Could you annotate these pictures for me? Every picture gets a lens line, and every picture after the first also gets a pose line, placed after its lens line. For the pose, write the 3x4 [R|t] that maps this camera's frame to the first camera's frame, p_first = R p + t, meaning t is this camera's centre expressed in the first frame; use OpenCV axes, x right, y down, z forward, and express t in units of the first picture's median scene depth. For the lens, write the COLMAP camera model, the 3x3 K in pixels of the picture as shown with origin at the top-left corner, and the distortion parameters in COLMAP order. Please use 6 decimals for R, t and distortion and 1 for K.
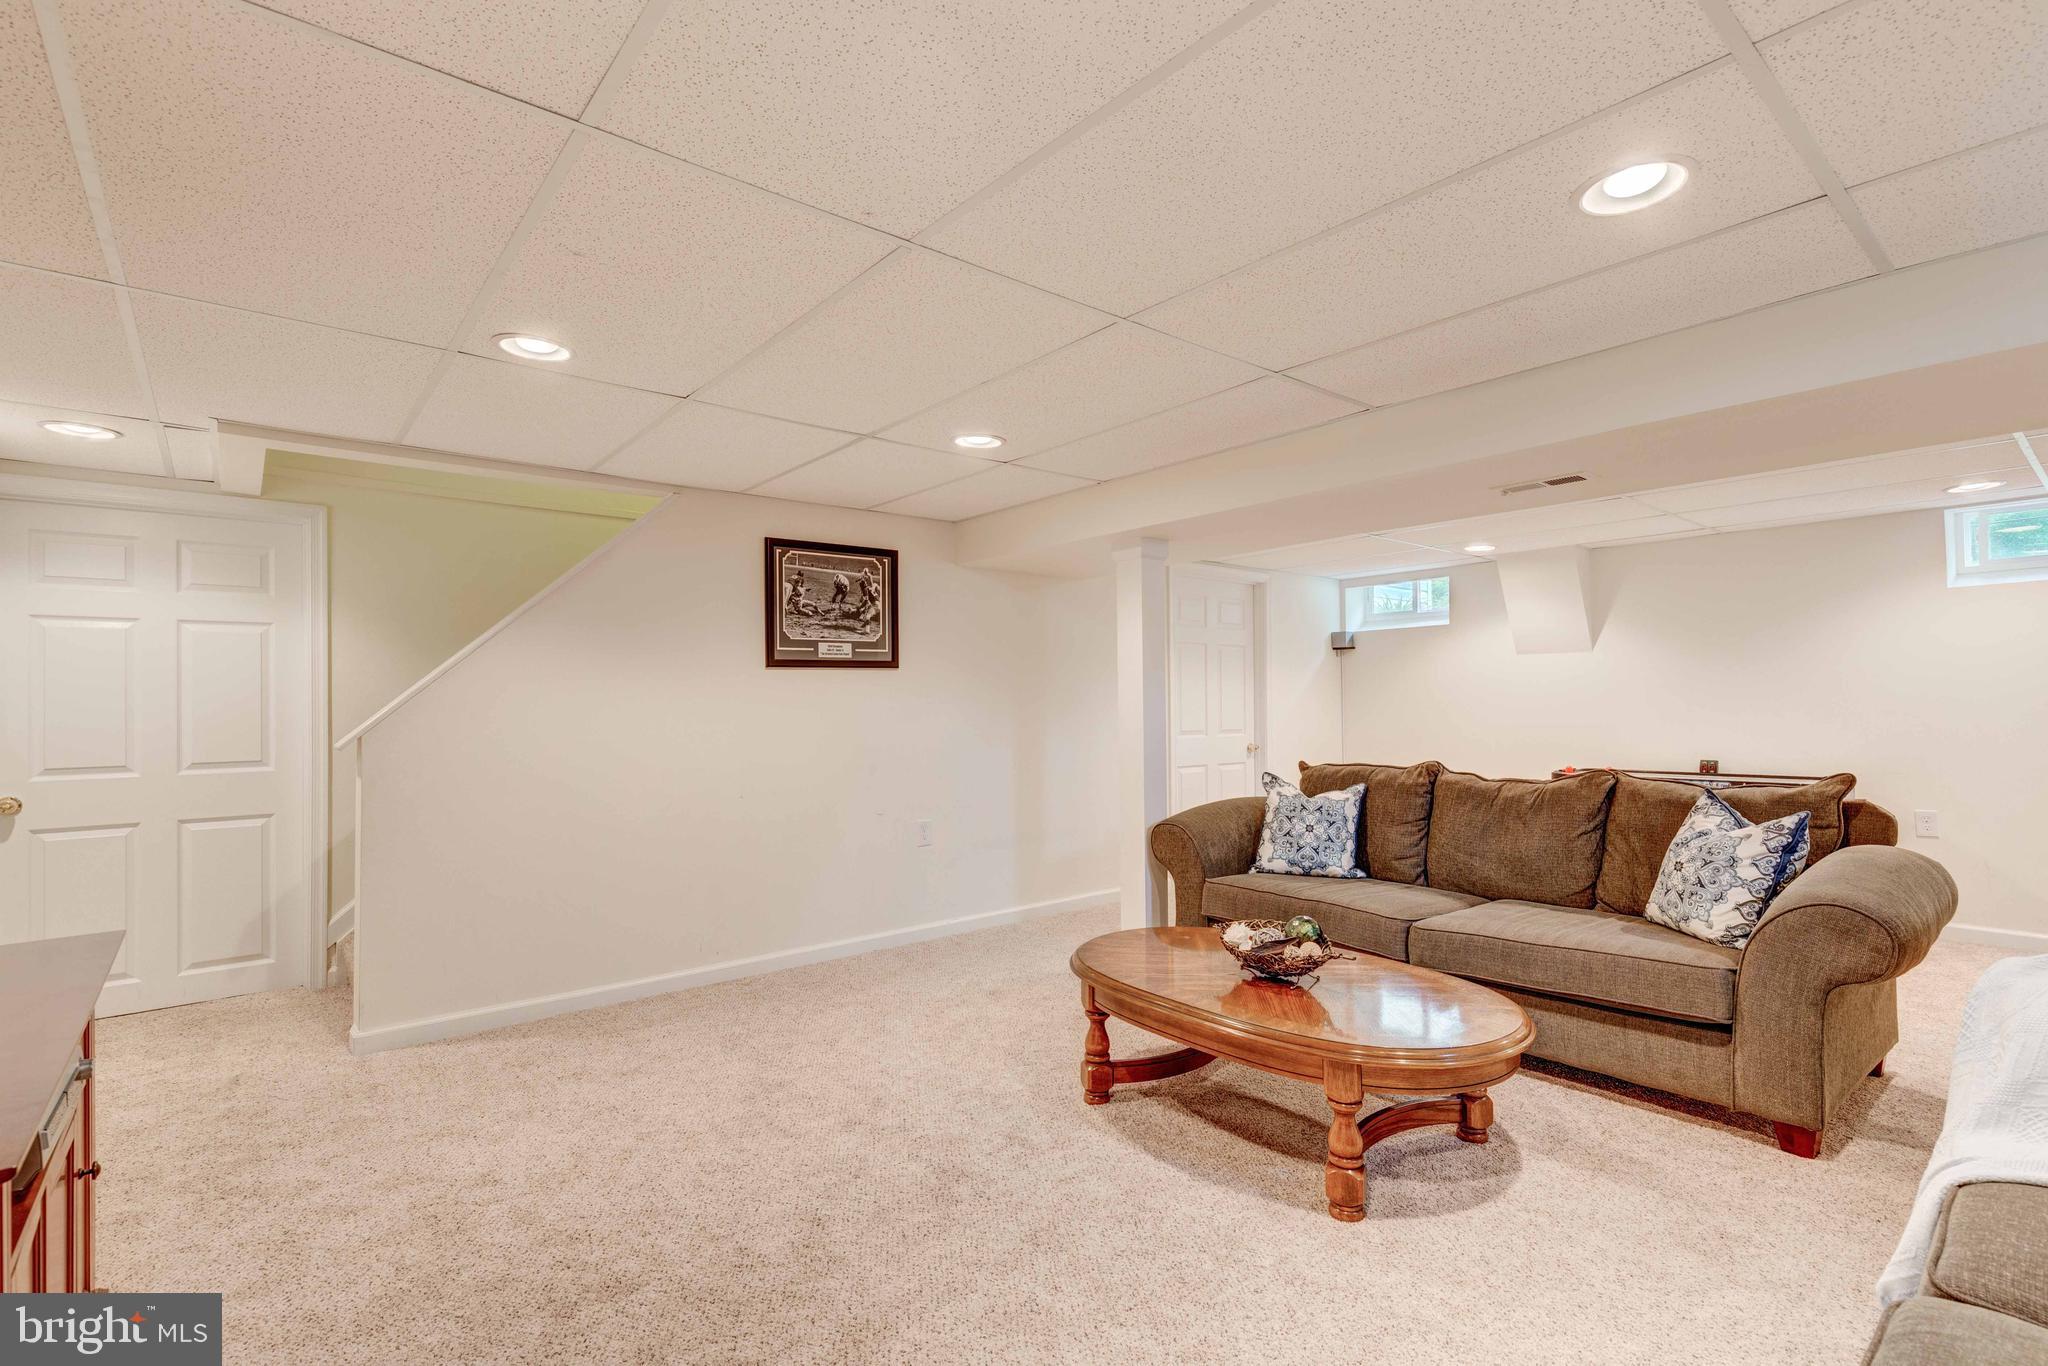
lens RADIAL K [[922.1, 0, 1027.3], [0, 922.1, 692.7], [0, 0, 1]] dist [0.001979, 0.000118]
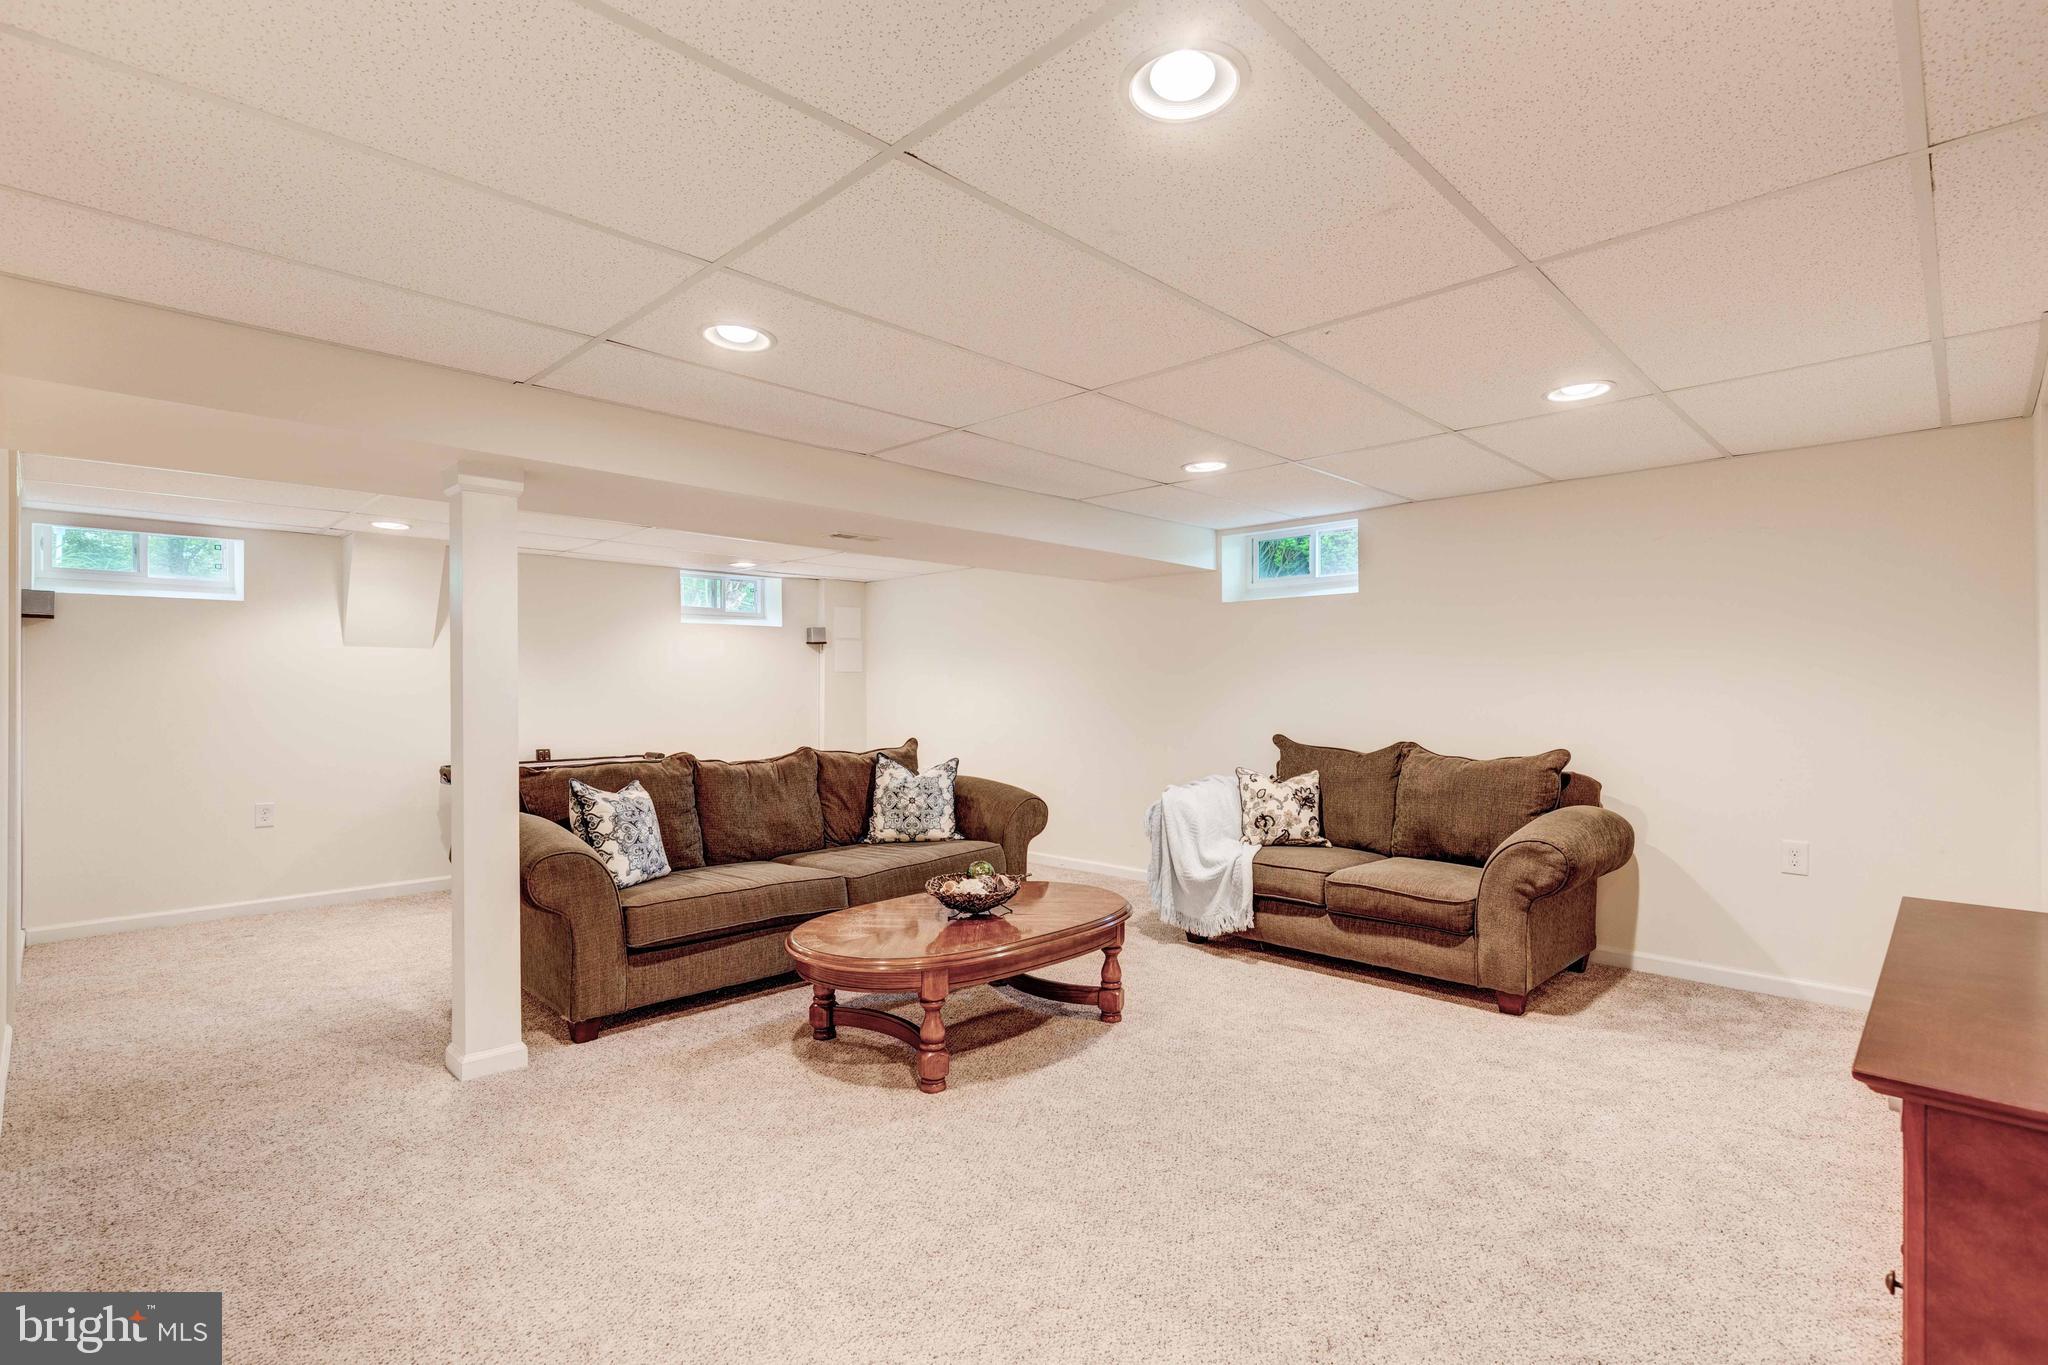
lens RADIAL K [[922.1, 0, 1027.3], [0, 922.1, 692.2], [0, 0, 1]] dist [0.001979, 0.000118]
pose [[-0.066940, 0.010126, 0.997706, -0.906463], [-0.009799, 0.999894, -0.010806, 0.015669], [-0.997709, -0.010500, -0.066834, 0.926725]]
